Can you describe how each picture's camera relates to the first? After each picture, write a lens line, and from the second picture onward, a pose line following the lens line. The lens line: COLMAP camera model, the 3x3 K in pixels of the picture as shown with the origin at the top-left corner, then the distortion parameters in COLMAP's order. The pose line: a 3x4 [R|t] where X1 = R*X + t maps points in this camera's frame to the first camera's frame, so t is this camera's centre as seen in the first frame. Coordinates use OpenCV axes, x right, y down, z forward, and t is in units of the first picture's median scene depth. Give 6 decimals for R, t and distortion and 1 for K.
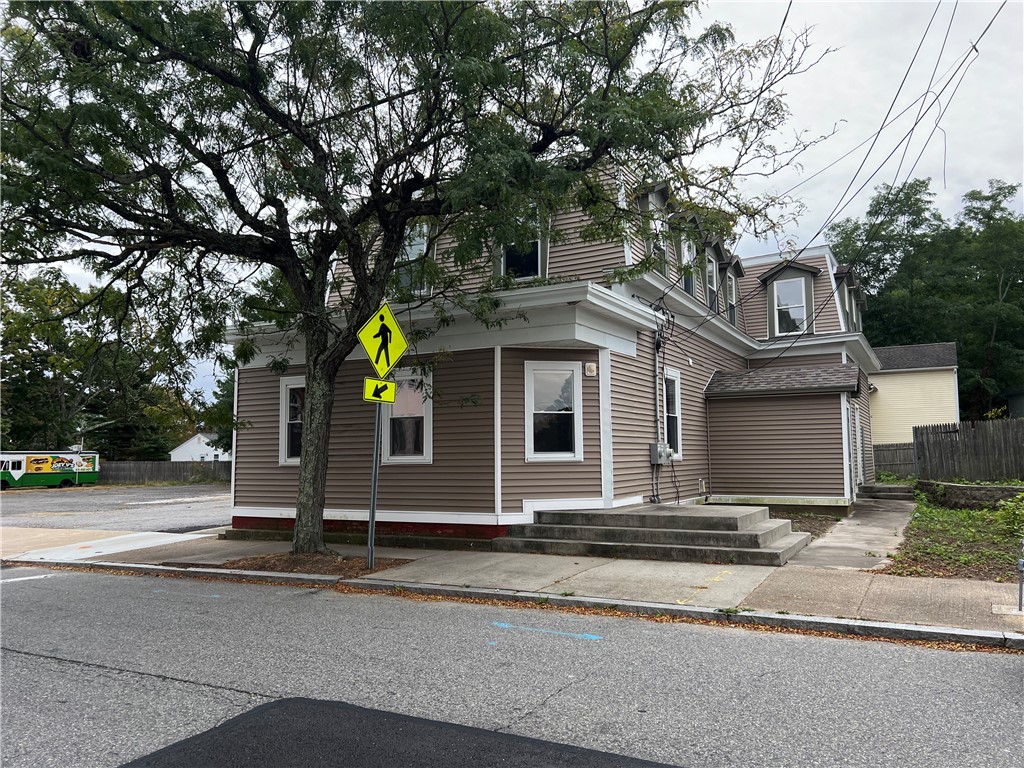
lens RADIAL K [[764.0, 0, 509.4], [0, 764.0, 383.3], [0, 0, 1]] dist [0.014737, 0.001264]
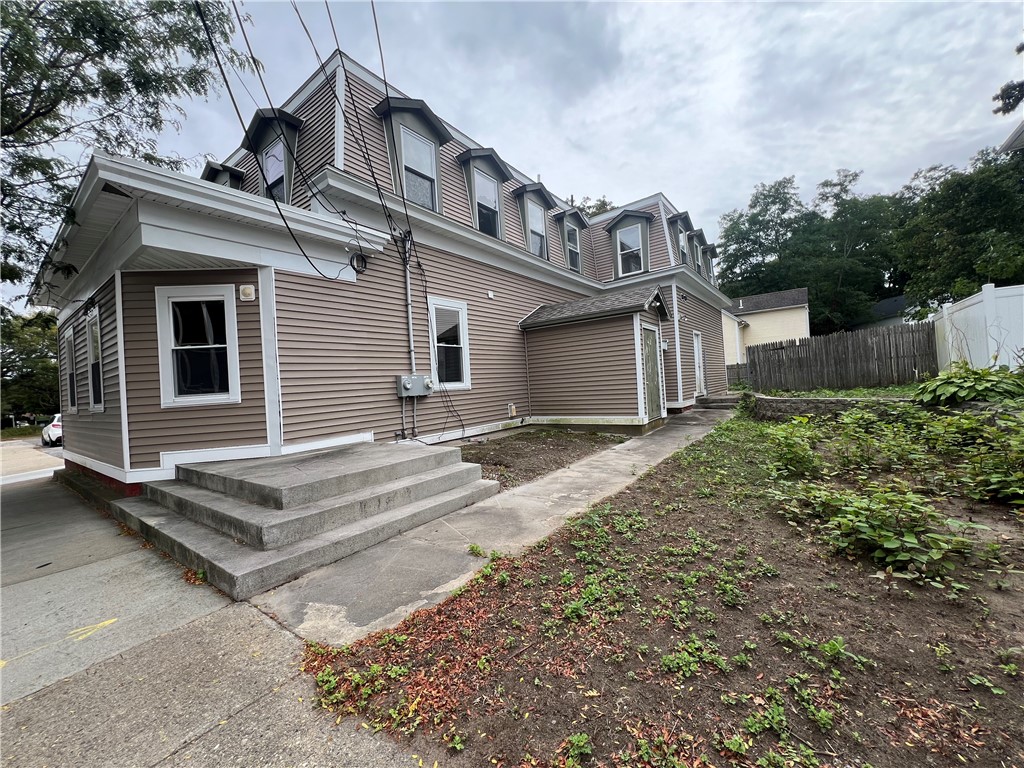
lens RADIAL K [[409.1, 0, 515.7], [0, 409.1, 382.3], [0, 0, 1]] dist [0.002924, 0.000608]
pose [[0.990929, -0.048997, -0.125136, 0.257466], [0.061005, 0.993702, 0.093998, 0.031401], [0.119742, -0.100779, 0.987677, 0.333883]]
